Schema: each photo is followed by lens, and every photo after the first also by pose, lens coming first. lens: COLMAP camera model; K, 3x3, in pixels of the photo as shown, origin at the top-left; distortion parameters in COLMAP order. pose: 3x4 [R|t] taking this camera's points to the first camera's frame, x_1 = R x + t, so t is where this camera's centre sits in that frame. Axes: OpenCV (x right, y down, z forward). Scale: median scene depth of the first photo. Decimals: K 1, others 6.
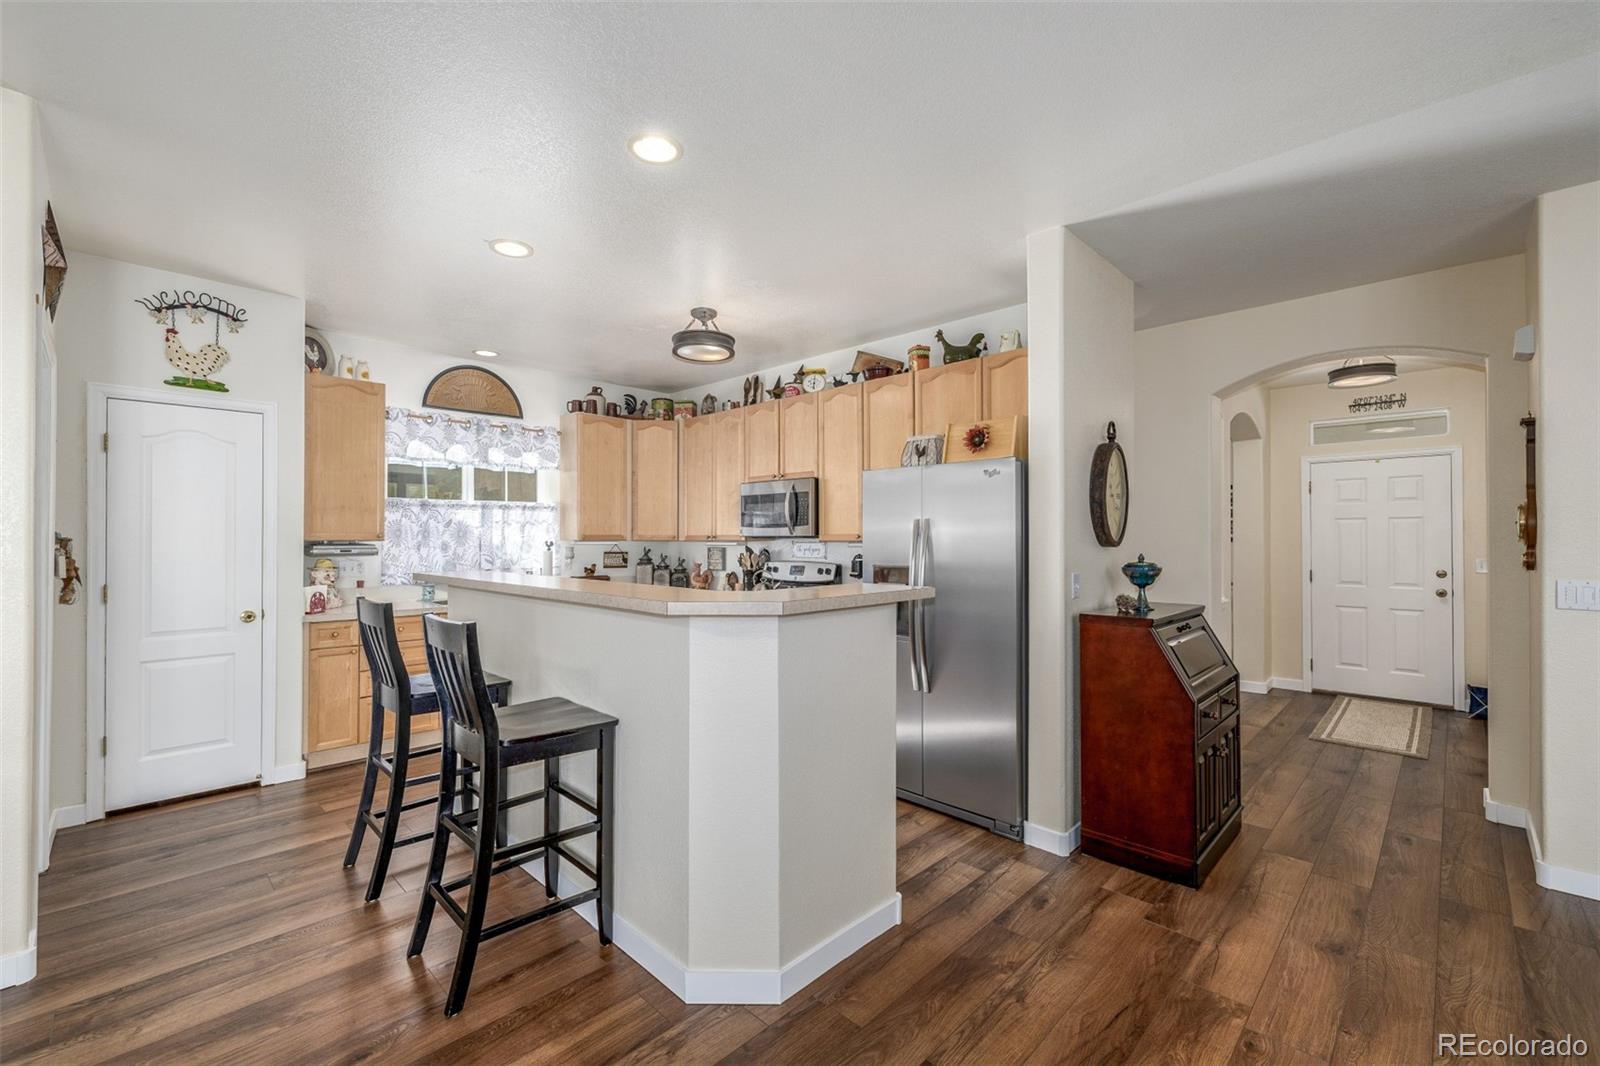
lens RADIAL K [[666.8, 0, 794.8], [0, 666.8, 530.6], [0, 0, 1]] dist [0.007860, 0.000110]
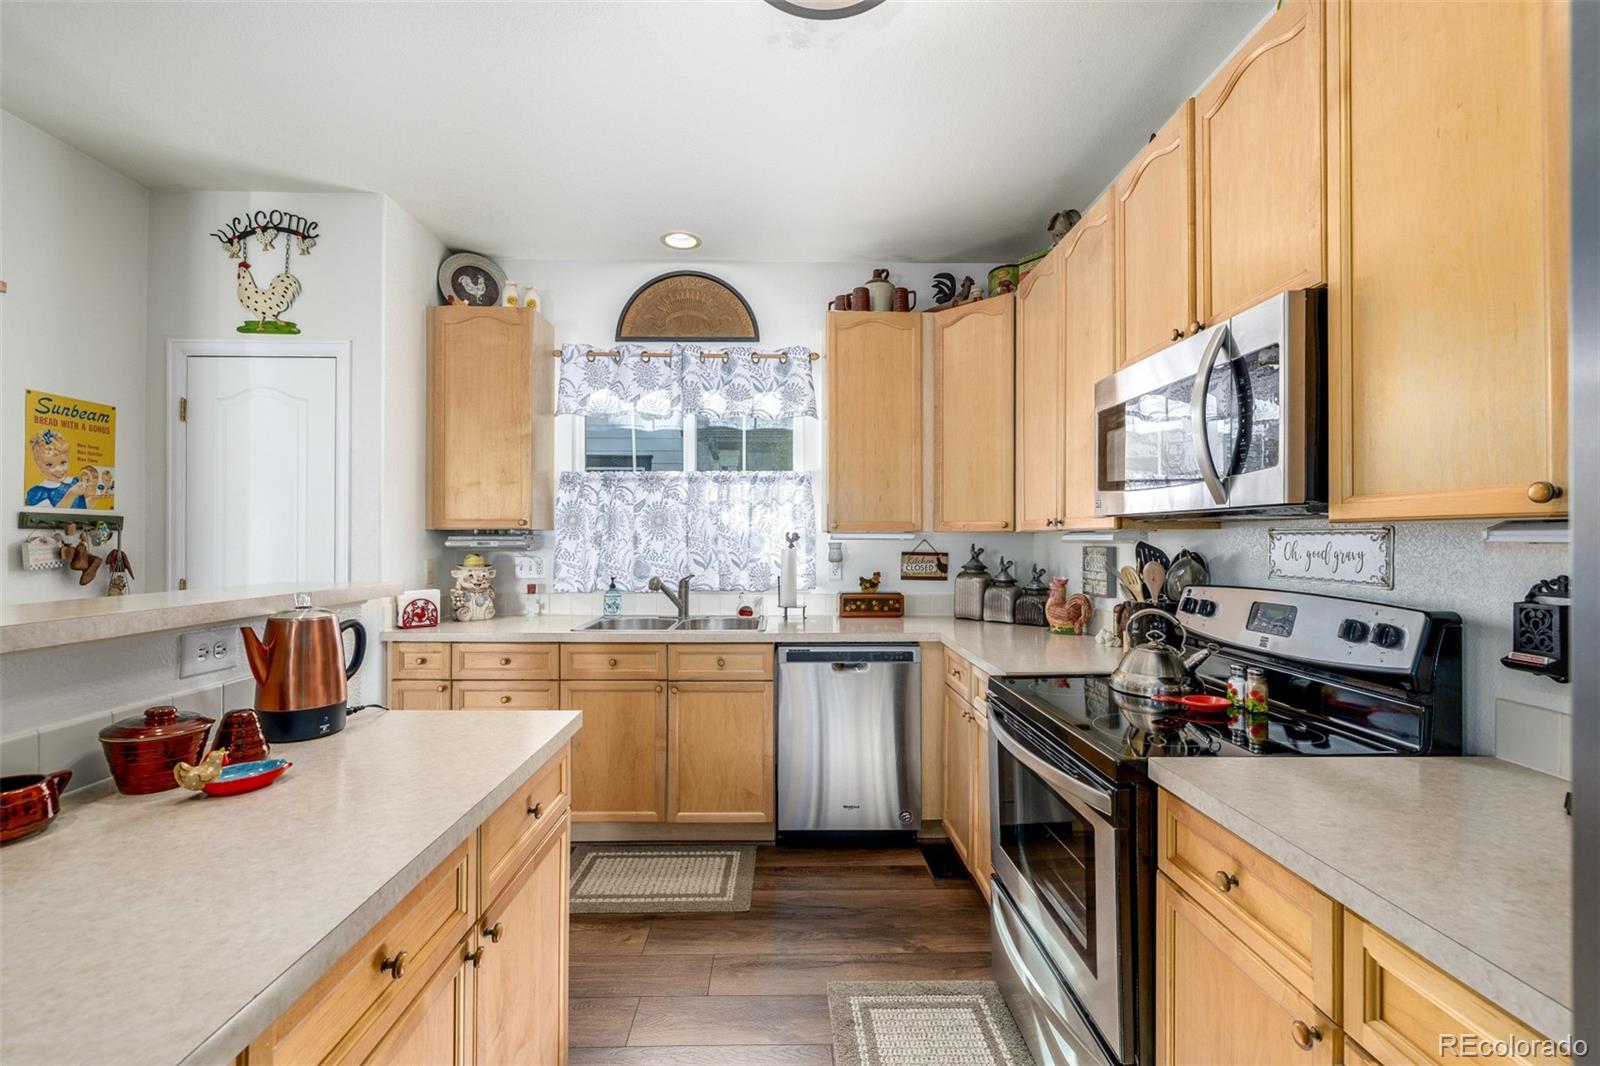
lens RADIAL K [[666.8, 0, 788.0], [0, 666.8, 537.4], [0, 0, 1]] dist [0.007860, 0.000110]
pose [[0.709385, 0.001502, -0.704820, 0.067236], [0.005122, 0.999960, 0.007285, 0.017253], [0.704803, -0.008778, 0.709349, 0.616220]]
